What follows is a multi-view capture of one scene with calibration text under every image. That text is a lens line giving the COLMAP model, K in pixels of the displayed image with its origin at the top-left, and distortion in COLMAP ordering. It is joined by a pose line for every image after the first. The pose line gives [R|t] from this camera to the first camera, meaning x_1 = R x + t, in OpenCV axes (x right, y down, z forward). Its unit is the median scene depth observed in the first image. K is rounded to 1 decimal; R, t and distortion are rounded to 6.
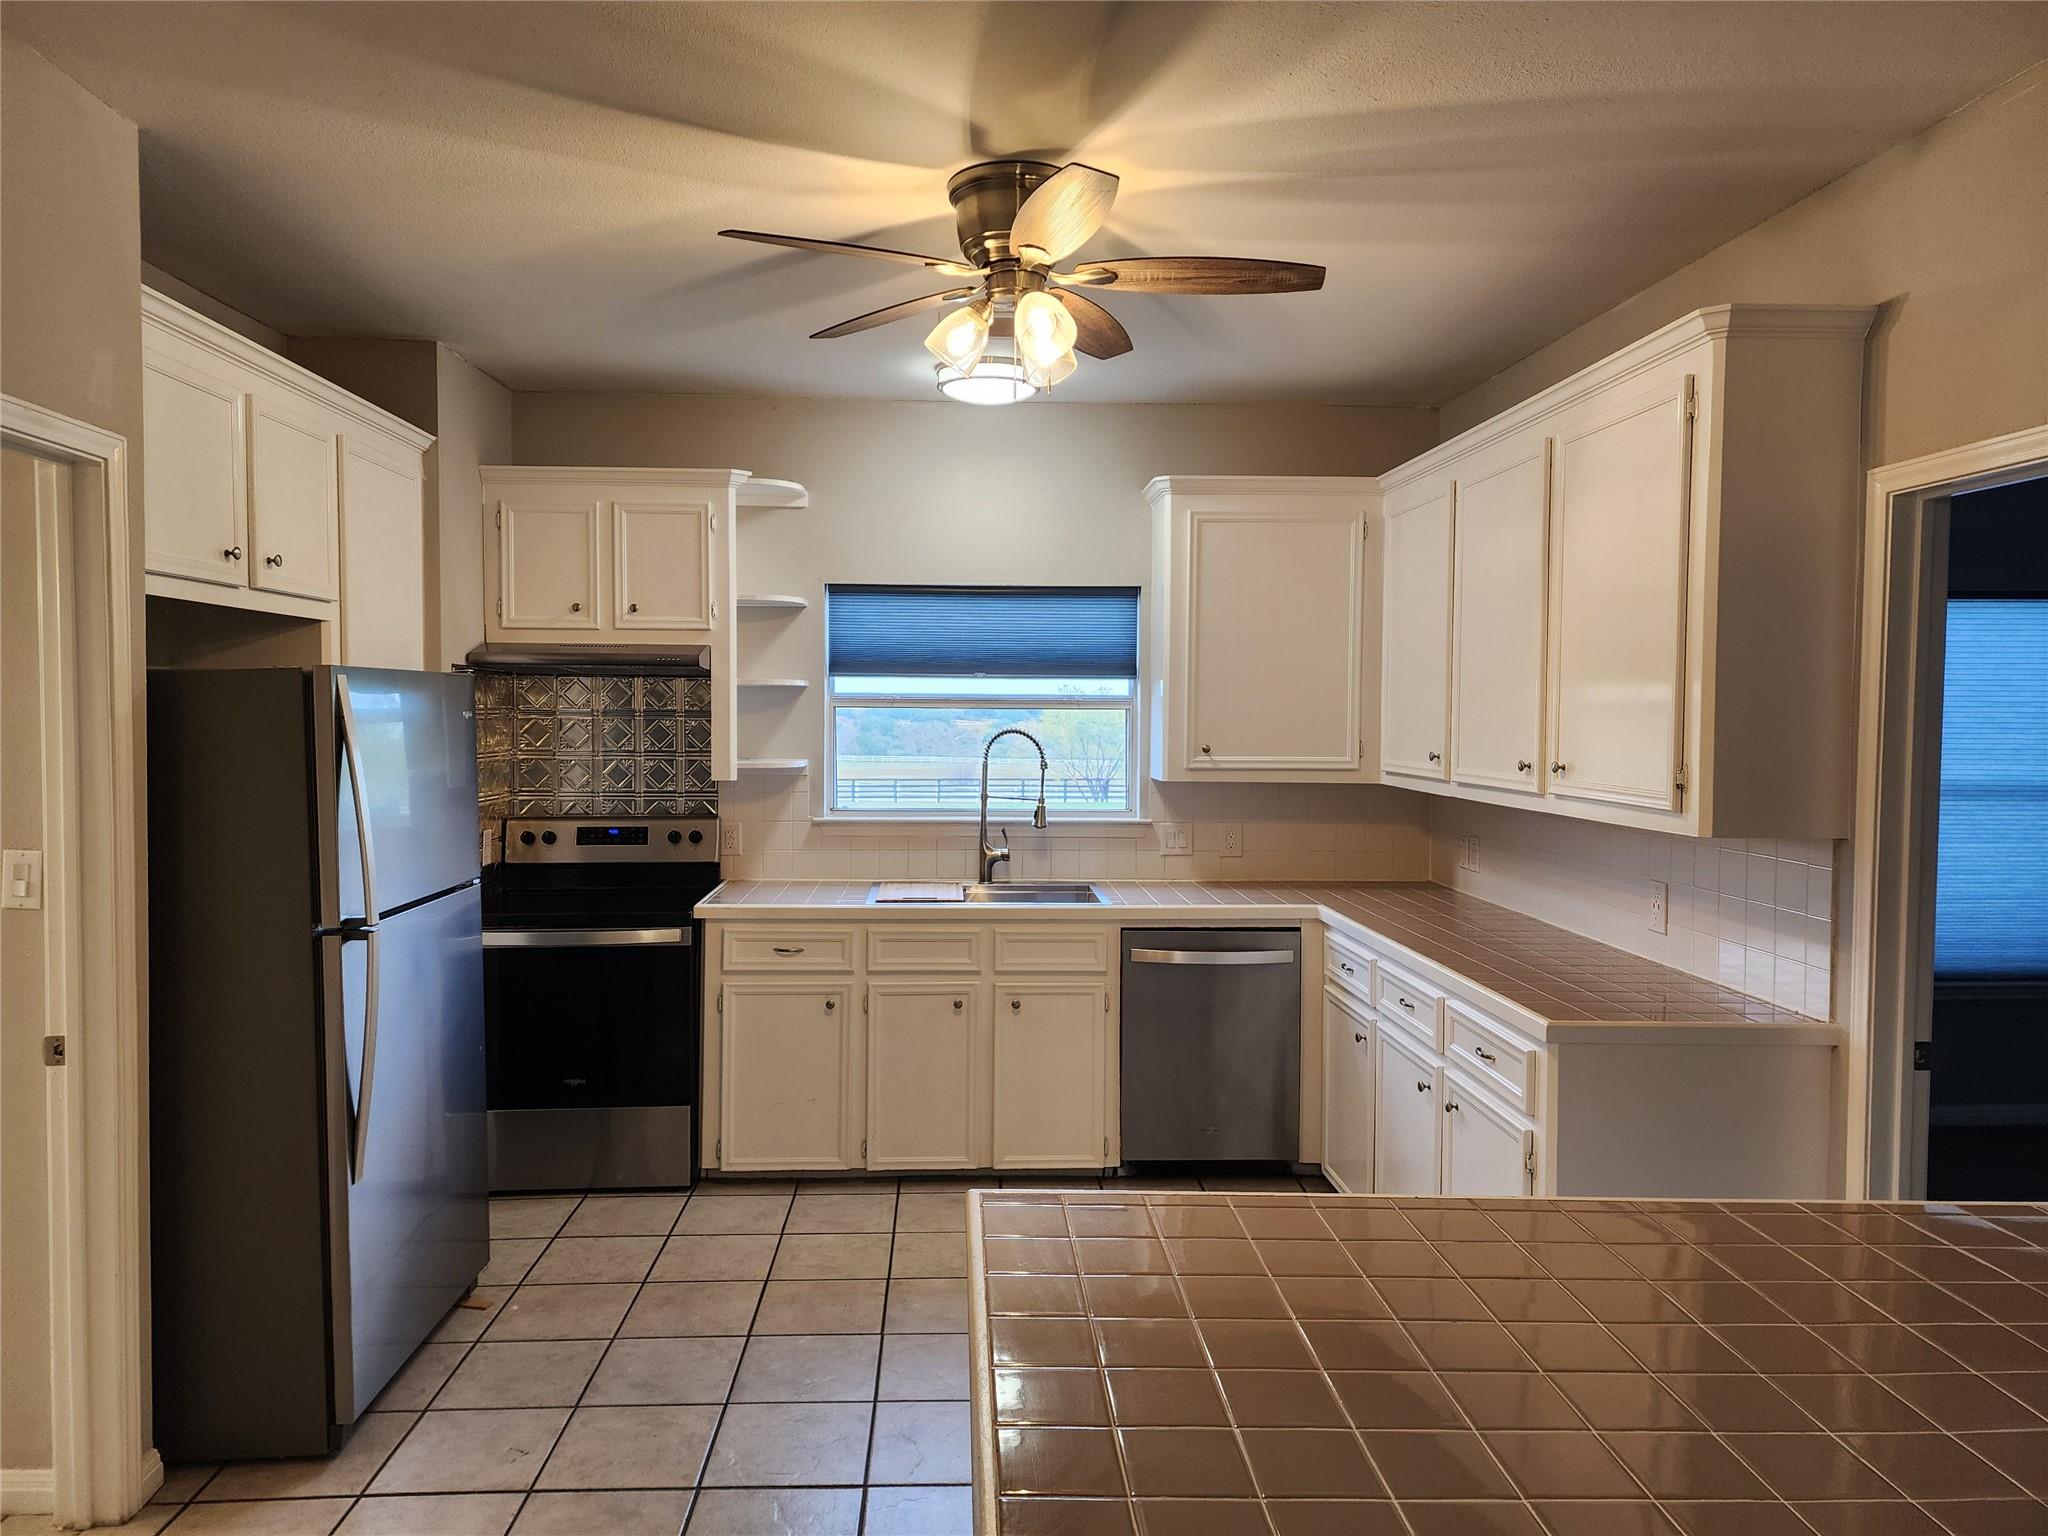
lens RADIAL K [[1388.9, 0, 1024.0], [0, 1388.9, 768.0], [0, 0, 1]] dist [0.002490, 0.000180]
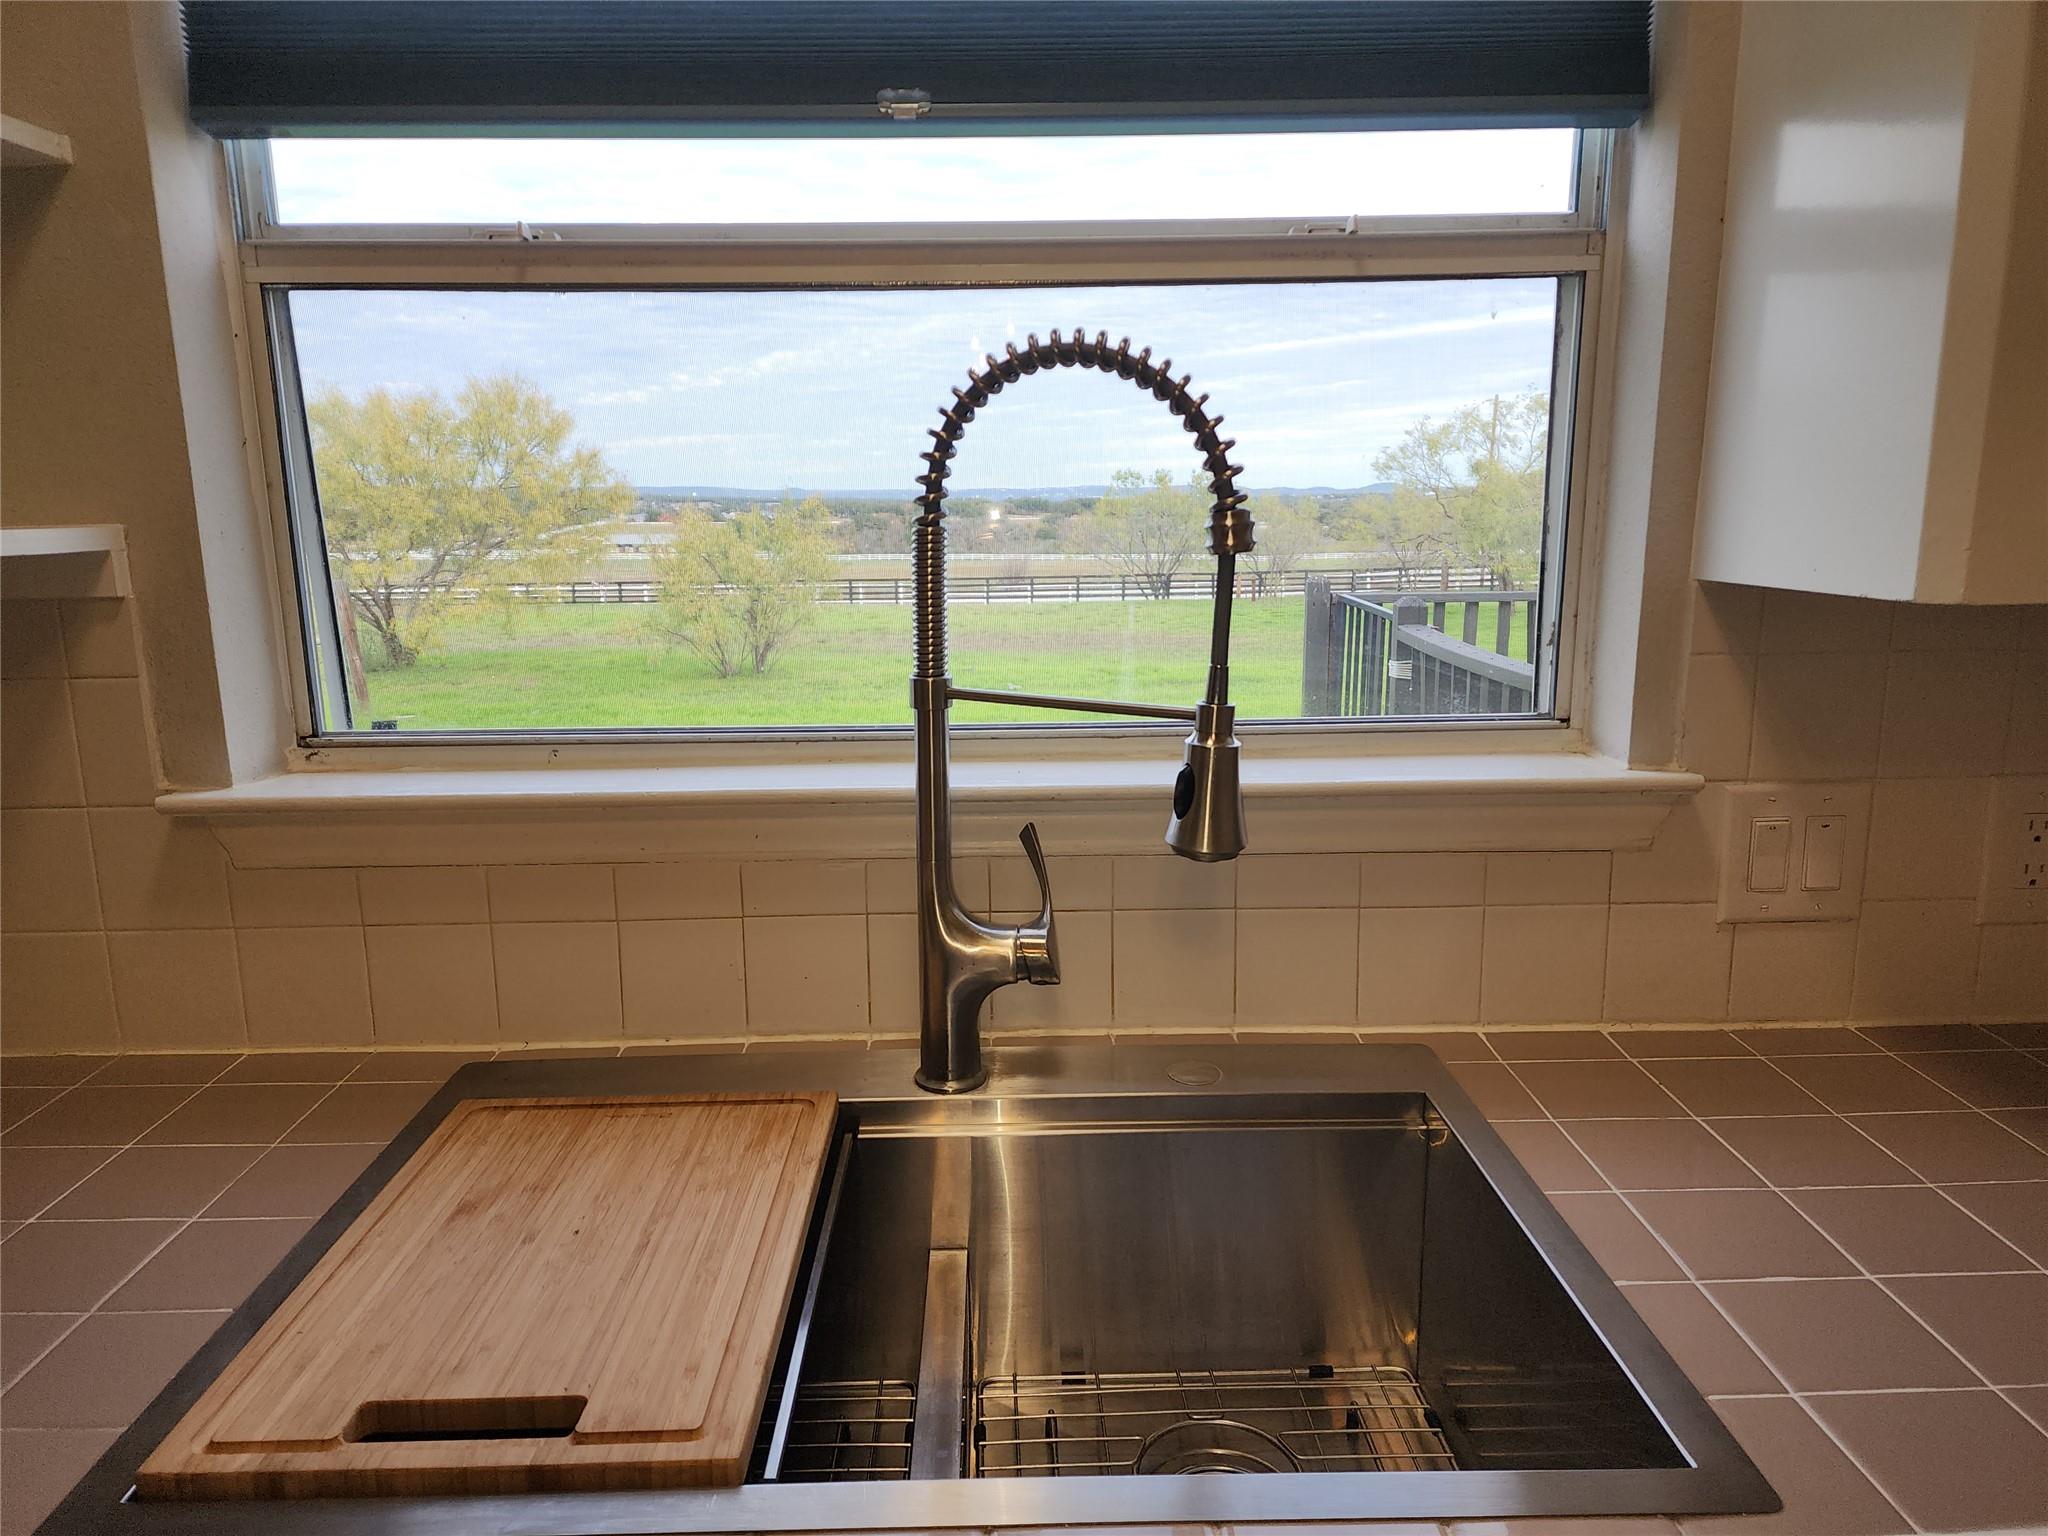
lens RADIAL K [[1372.0, 0, 1024.0], [0, 1372.0, 768.0], [0, 0, 1]] dist [0.088930, 0.000398]
pose [[0.999081, -0.012724, -0.040919, -0.005963], [0.018576, 0.989113, 0.145978, 0.001559], [0.038616, -0.146604, 0.988441, 0.772860]]
